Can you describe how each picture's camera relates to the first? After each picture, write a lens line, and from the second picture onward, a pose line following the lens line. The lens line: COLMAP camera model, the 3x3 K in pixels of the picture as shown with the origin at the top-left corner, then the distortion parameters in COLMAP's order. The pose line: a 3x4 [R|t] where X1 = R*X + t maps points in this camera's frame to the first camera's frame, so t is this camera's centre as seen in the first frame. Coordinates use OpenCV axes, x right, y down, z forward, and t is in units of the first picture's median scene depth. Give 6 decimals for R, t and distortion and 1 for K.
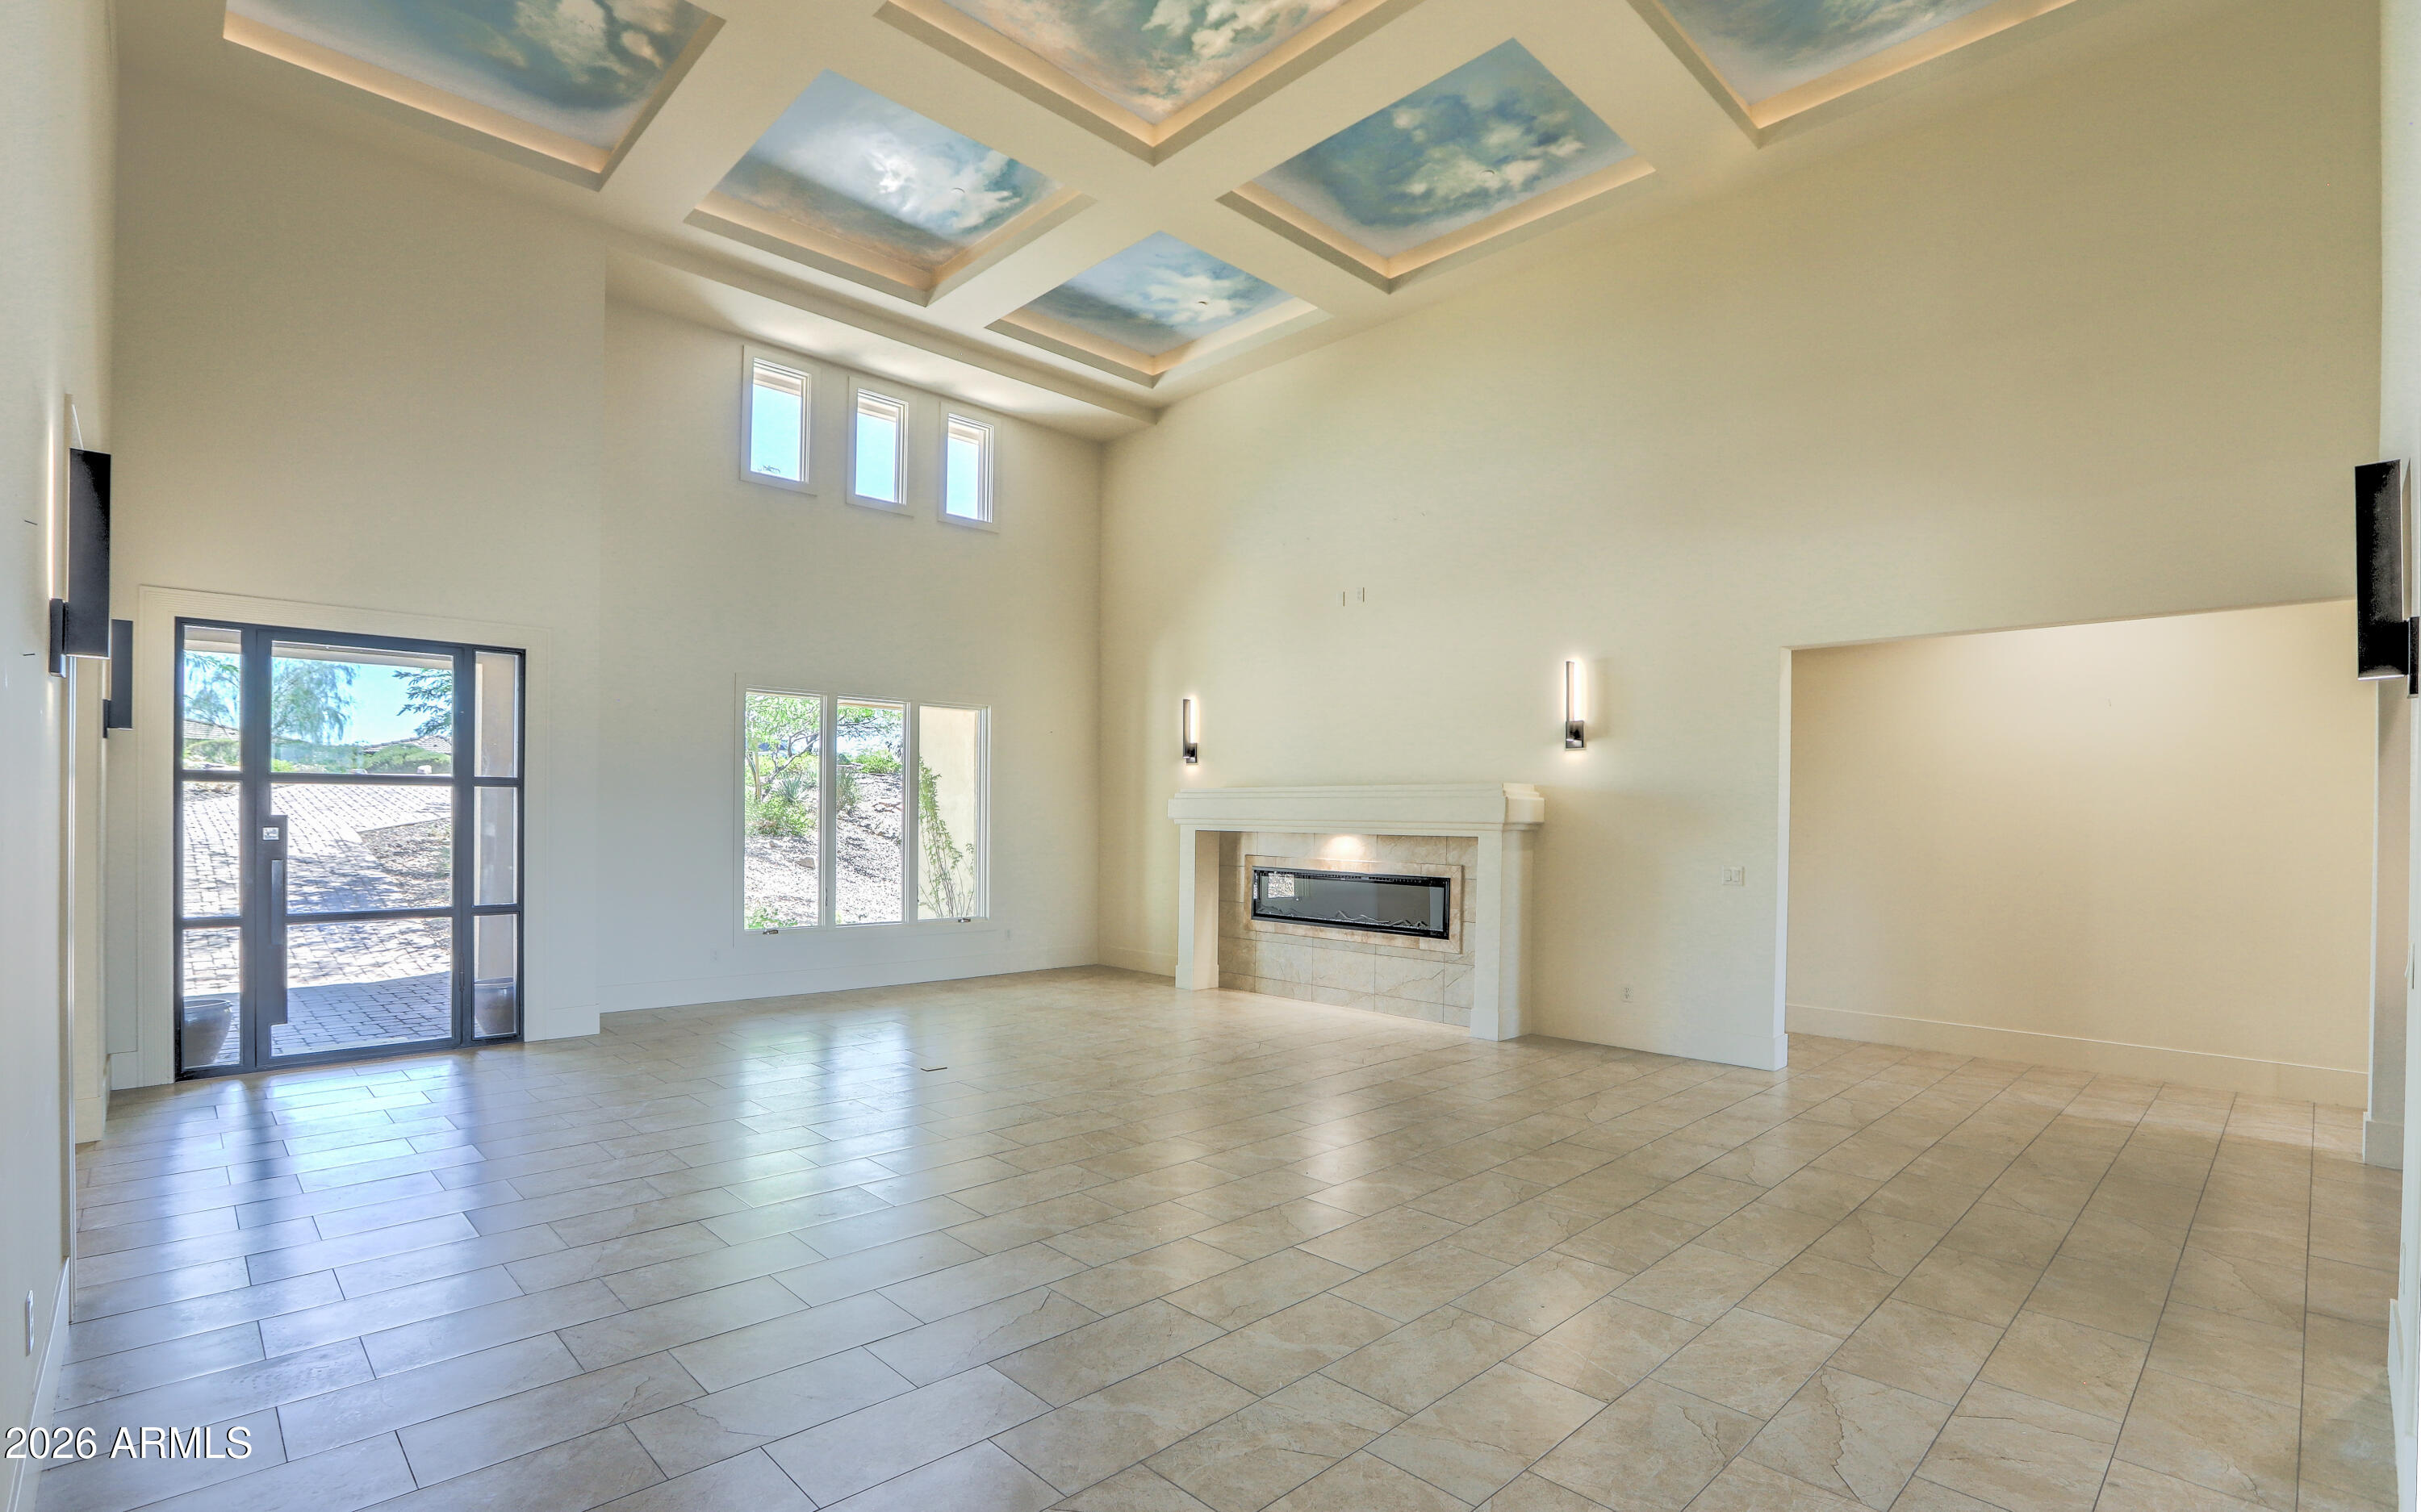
lens RADIAL K [[1104.5, 0, 1172.5], [0, 1104.5, 835.0], [0, 0, 1]] dist [-0.033138, 0.000702]
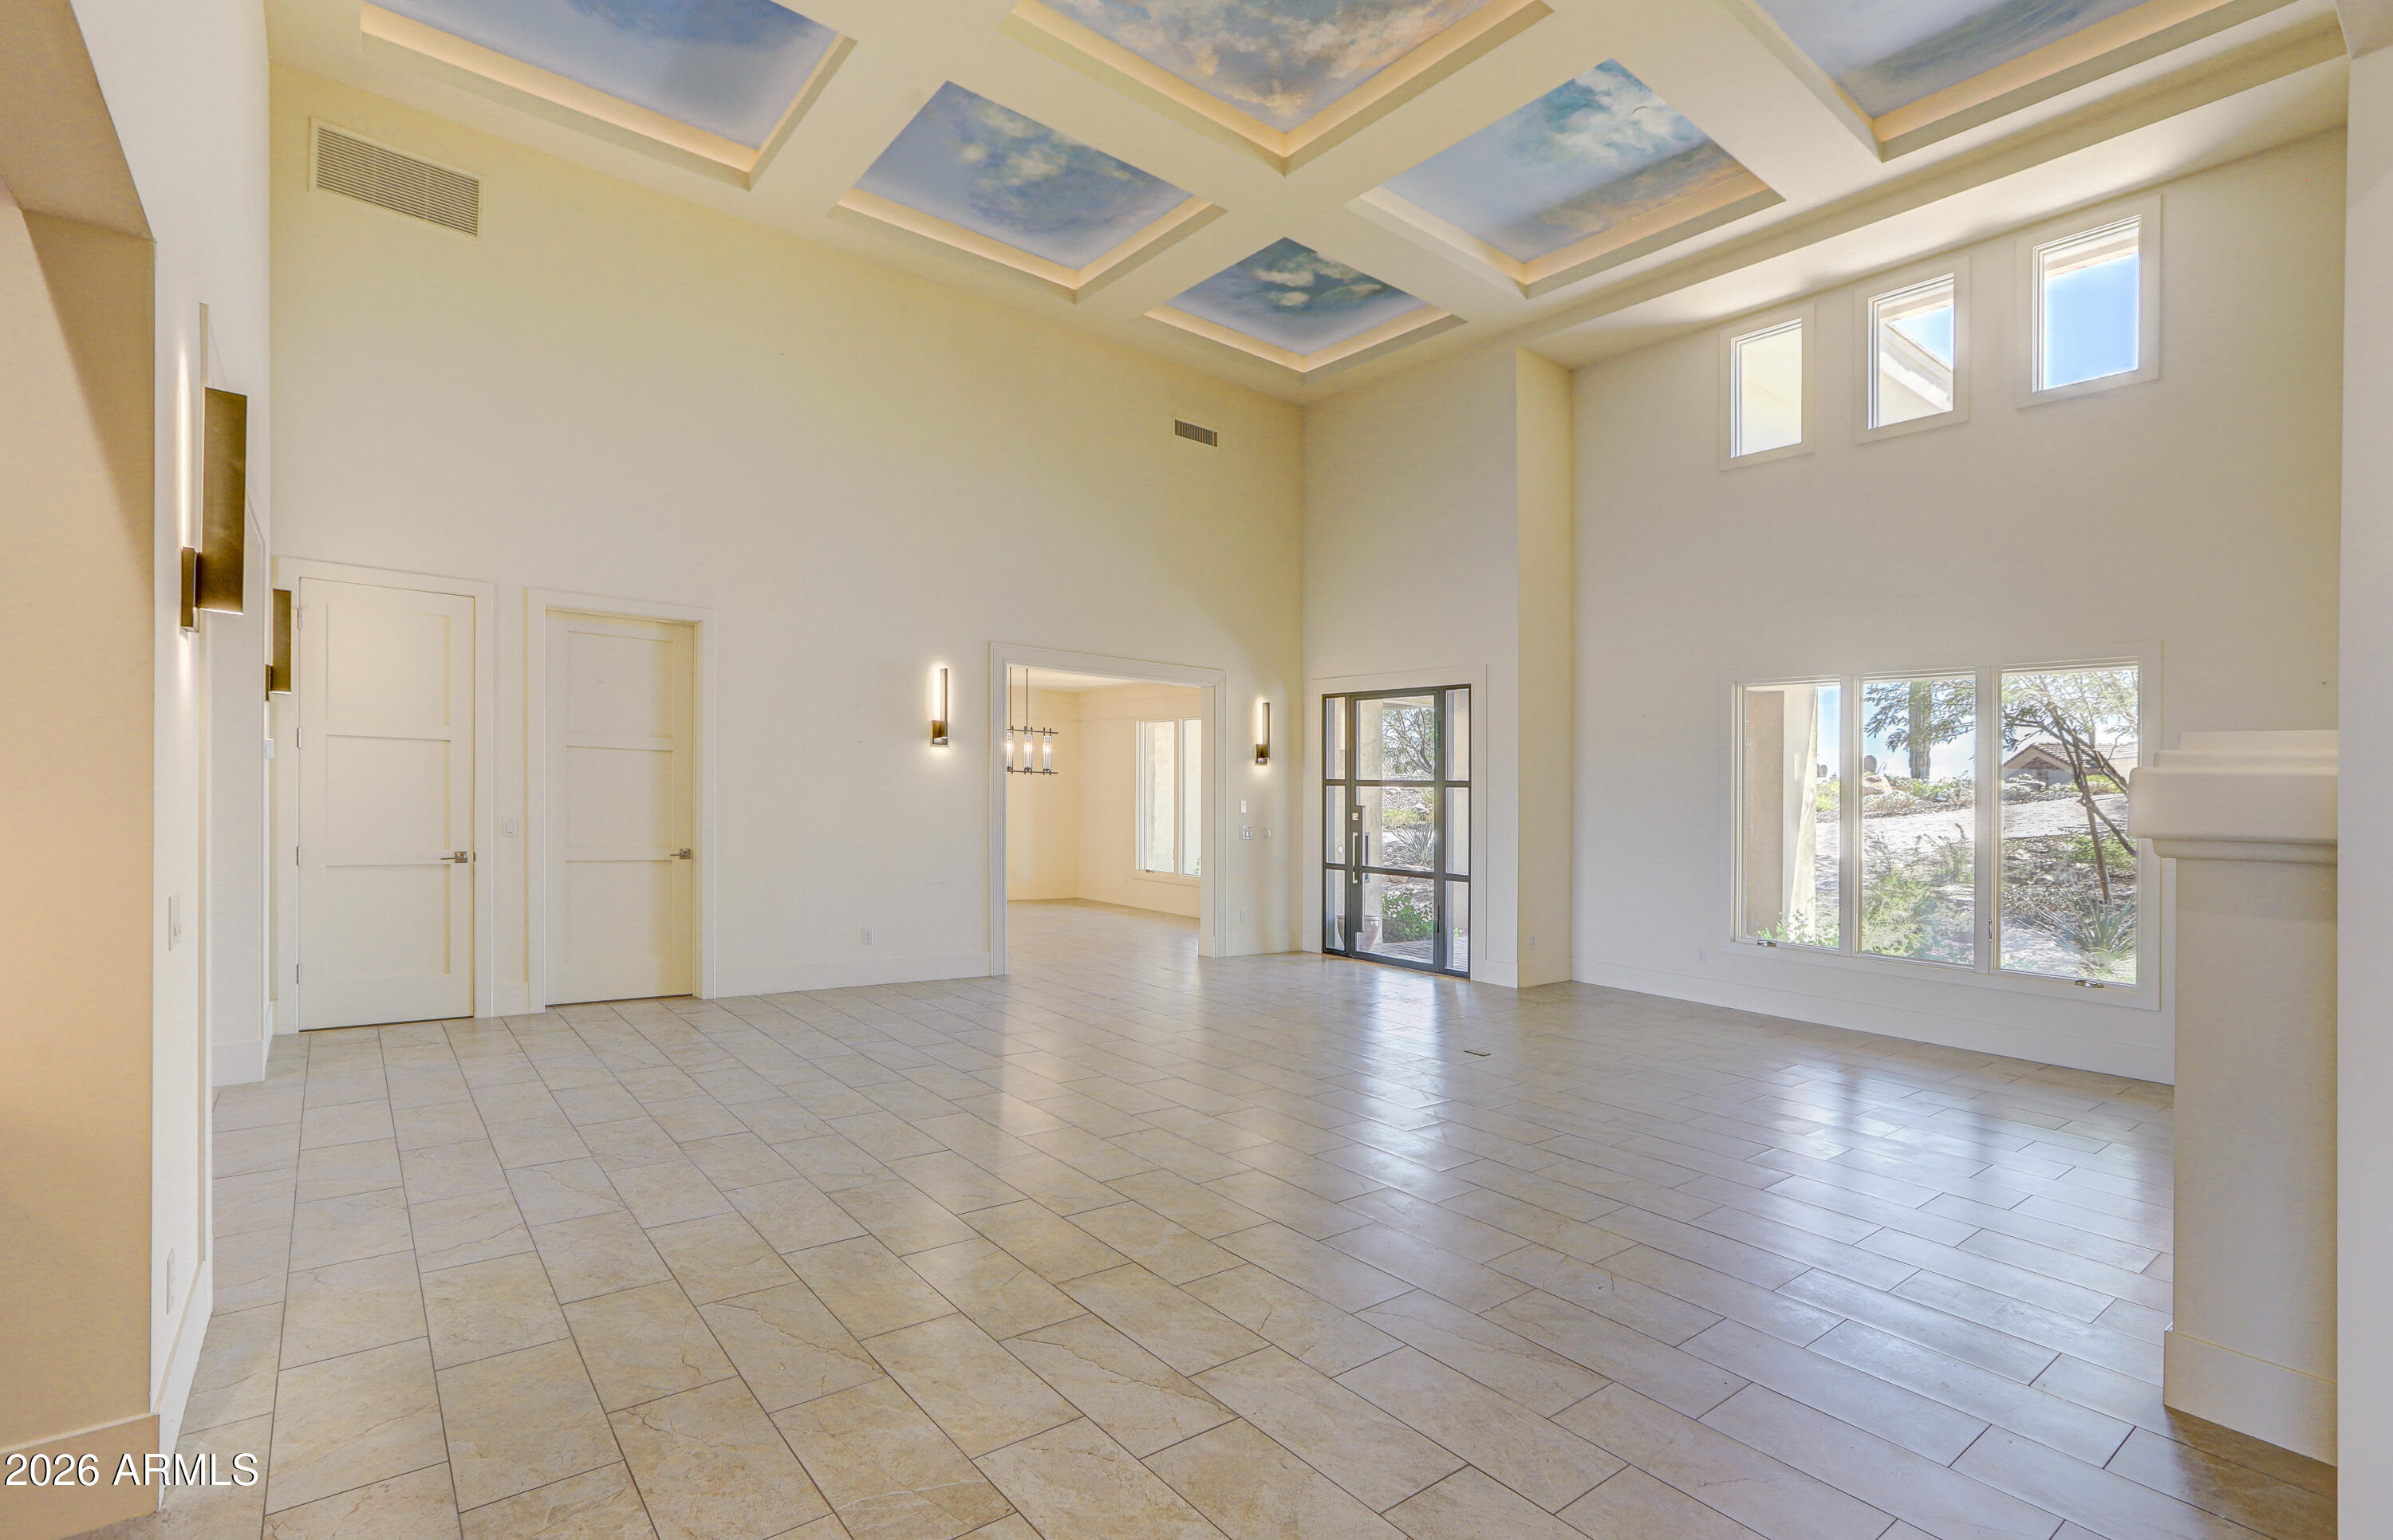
lens RADIAL K [[1077.3, 0, 1104.4], [0, 1077.3, 821.5], [0, 0, 1]] dist [-0.023760, -0.000067]
pose [[-0.127514, 0.009651, -0.991790, 0.780225], [-0.046477, 0.998796, 0.015695, -0.001265], [0.990747, 0.048096, -0.126912, 0.747902]]
